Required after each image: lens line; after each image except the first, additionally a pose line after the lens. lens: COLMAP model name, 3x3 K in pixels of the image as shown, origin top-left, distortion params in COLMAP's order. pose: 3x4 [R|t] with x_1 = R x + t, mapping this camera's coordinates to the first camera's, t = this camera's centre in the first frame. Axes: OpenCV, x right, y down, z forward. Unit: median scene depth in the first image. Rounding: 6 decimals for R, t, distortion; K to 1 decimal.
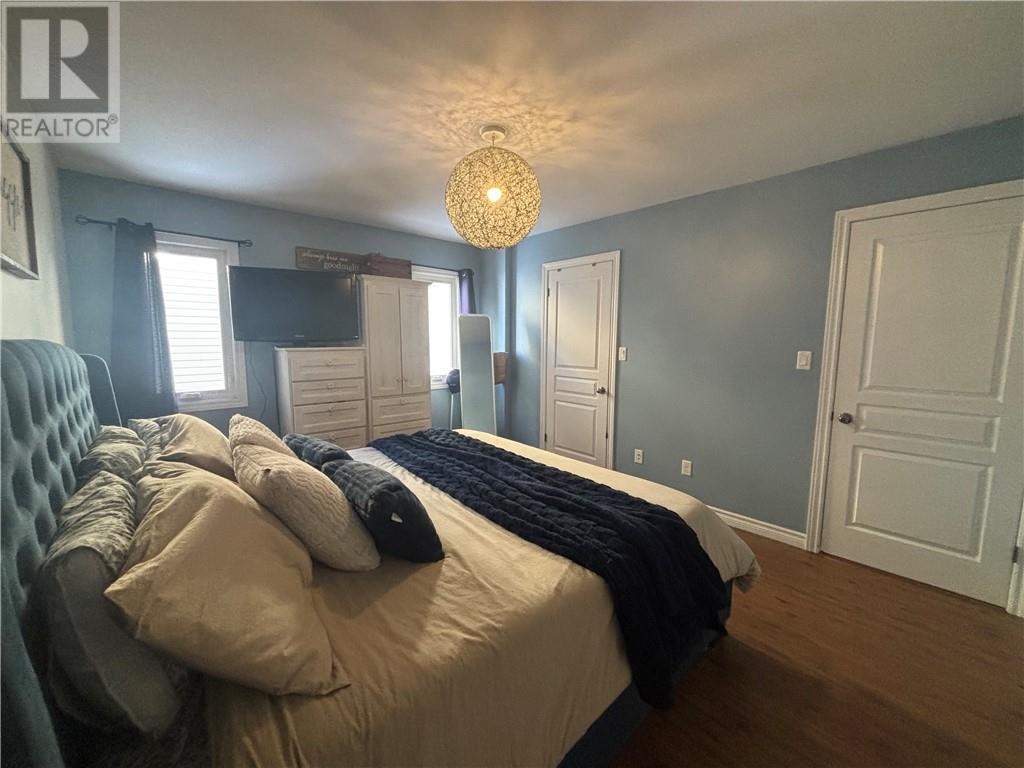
lens RADIAL K [[411.5, 0, 512.0], [0, 411.5, 384.0], [0, 0, 1]] dist [0.000156, -0.000246]
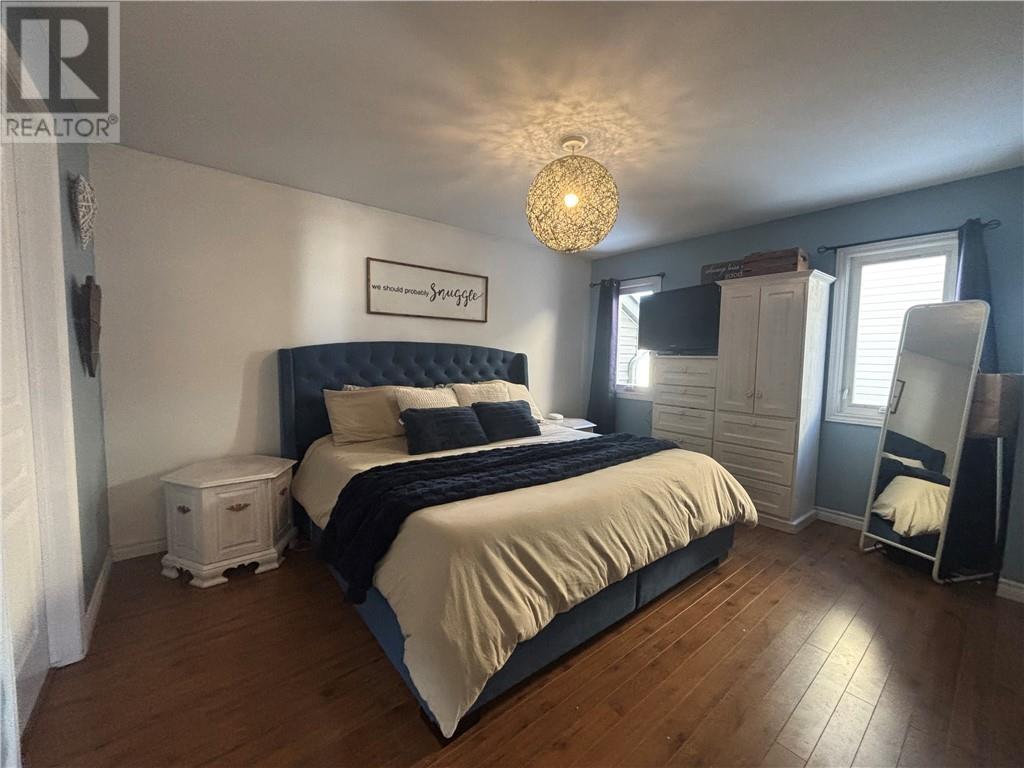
lens RADIAL K [[411.5, 0, 512.0], [0, 411.5, 384.0], [0, 0, 1]] dist [0.000156, -0.000246]
pose [[-0.043510, 0.066704, -0.996824, 1.053225], [-0.129909, 0.988920, 0.071846, -0.055405], [0.990571, 0.132623, -0.034362, 0.962974]]
